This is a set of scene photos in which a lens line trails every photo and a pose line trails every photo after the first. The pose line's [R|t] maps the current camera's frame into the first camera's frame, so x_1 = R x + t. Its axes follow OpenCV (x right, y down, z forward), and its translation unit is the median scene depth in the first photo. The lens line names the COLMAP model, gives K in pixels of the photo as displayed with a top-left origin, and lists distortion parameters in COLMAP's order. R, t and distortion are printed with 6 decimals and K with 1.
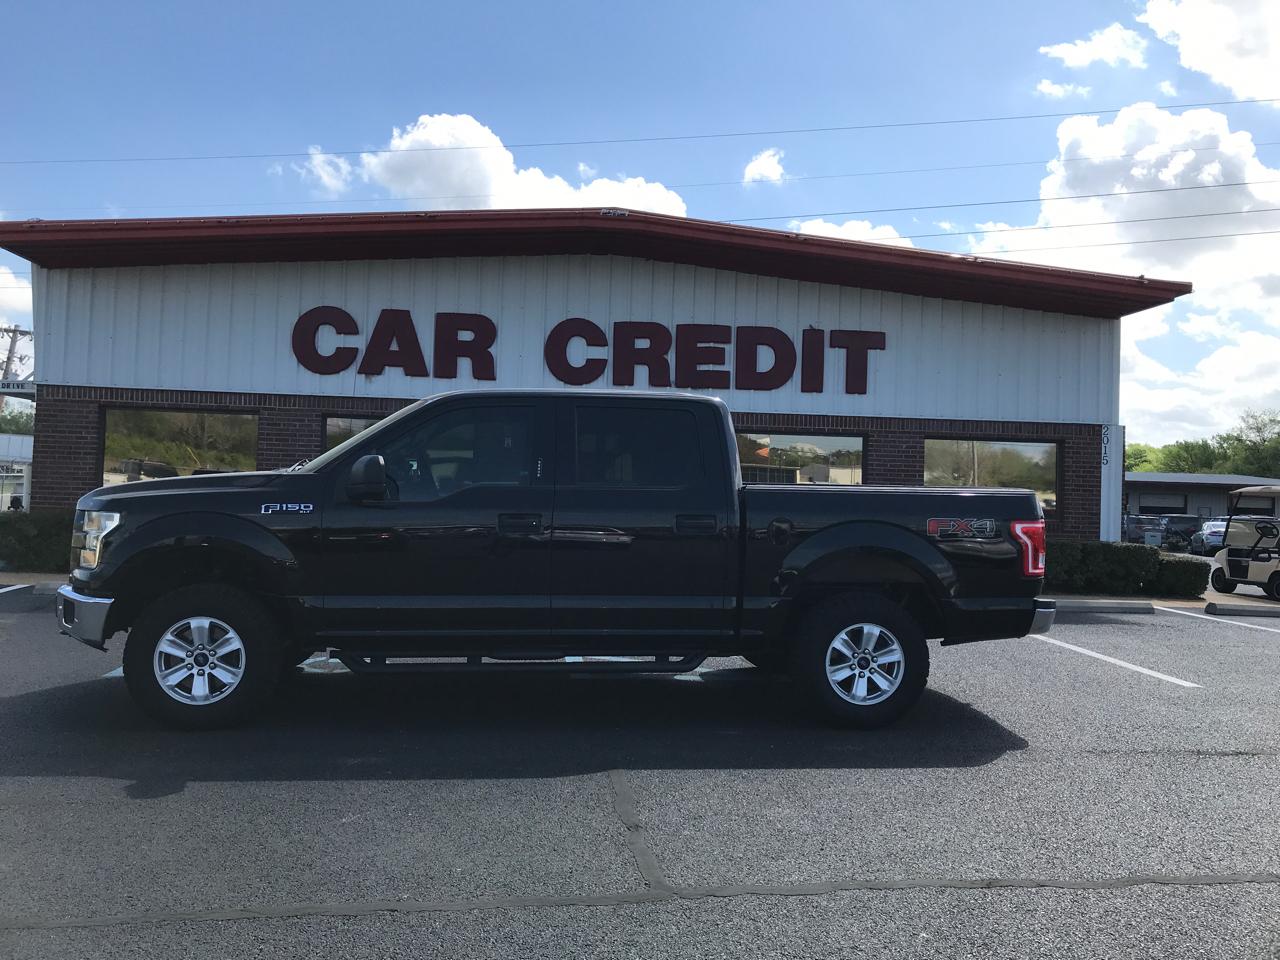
lens RADIAL K [[1016.6, 0, 623.1], [0, 1016.6, 461.5], [0, 0, 1]] dist [0.046960, -0.050354]
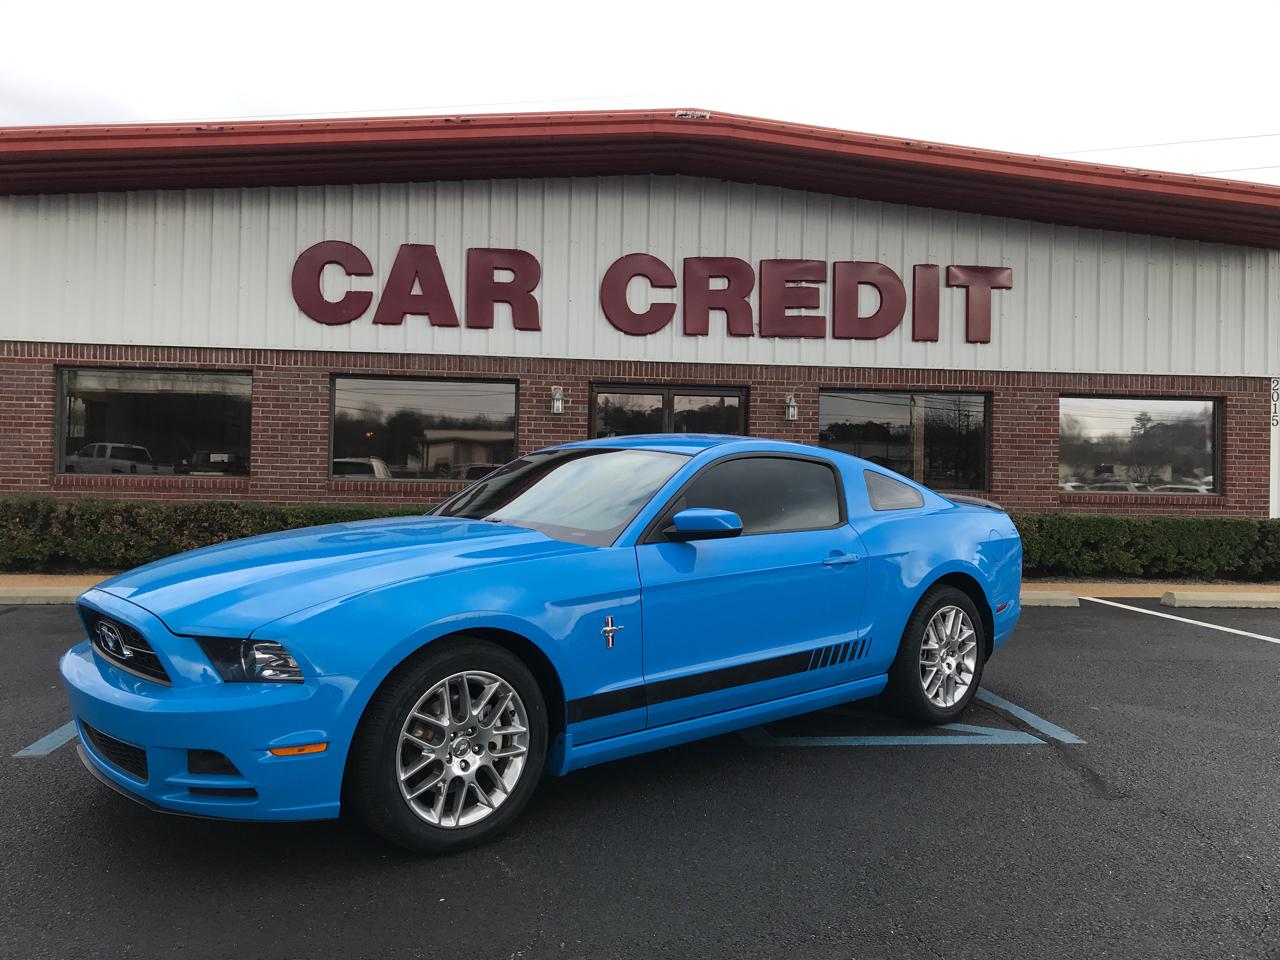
lens RADIAL K [[1016.6, 0, 618.9], [0, 1016.6, 460.1], [0, 0, 1]] dist [0.046960, -0.050354]
pose [[0.999927, -0.011638, 0.003367, -0.066268], [0.011576, 0.999773, 0.017913, 0.010106], [-0.003575, -0.017873, 0.999834, 0.180308]]
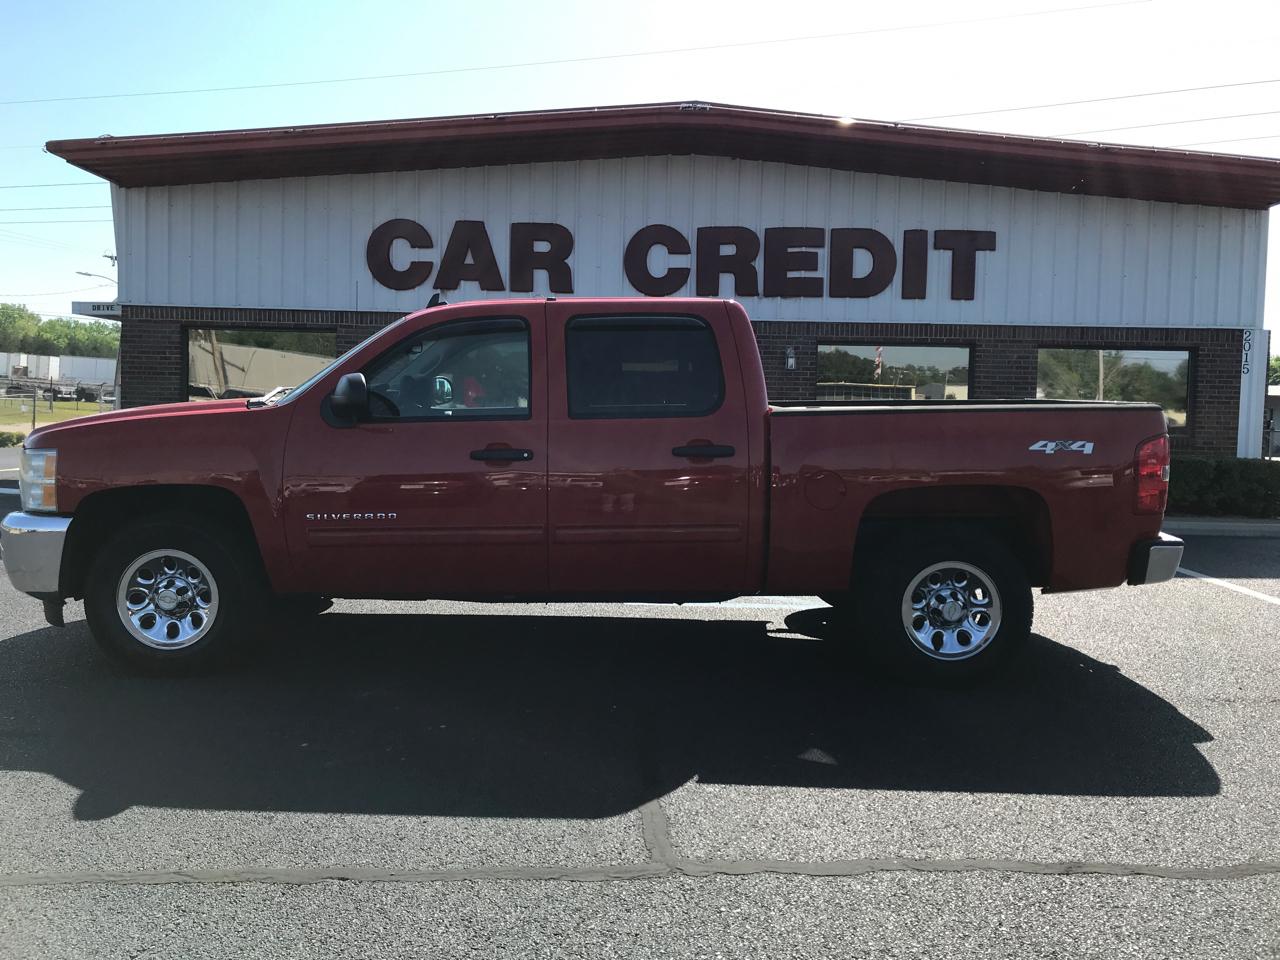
lens RADIAL K [[1016.6, 0, 625.0], [0, 1016.6, 462.6], [0, 0, 1]] dist [0.046960, -0.050354]
pose [[0.994593, -0.002402, -0.103823, 0.021828], [0.010526, 0.996916, 0.077768, 0.005276], [0.103316, -0.078440, 0.991551, 0.042698]]
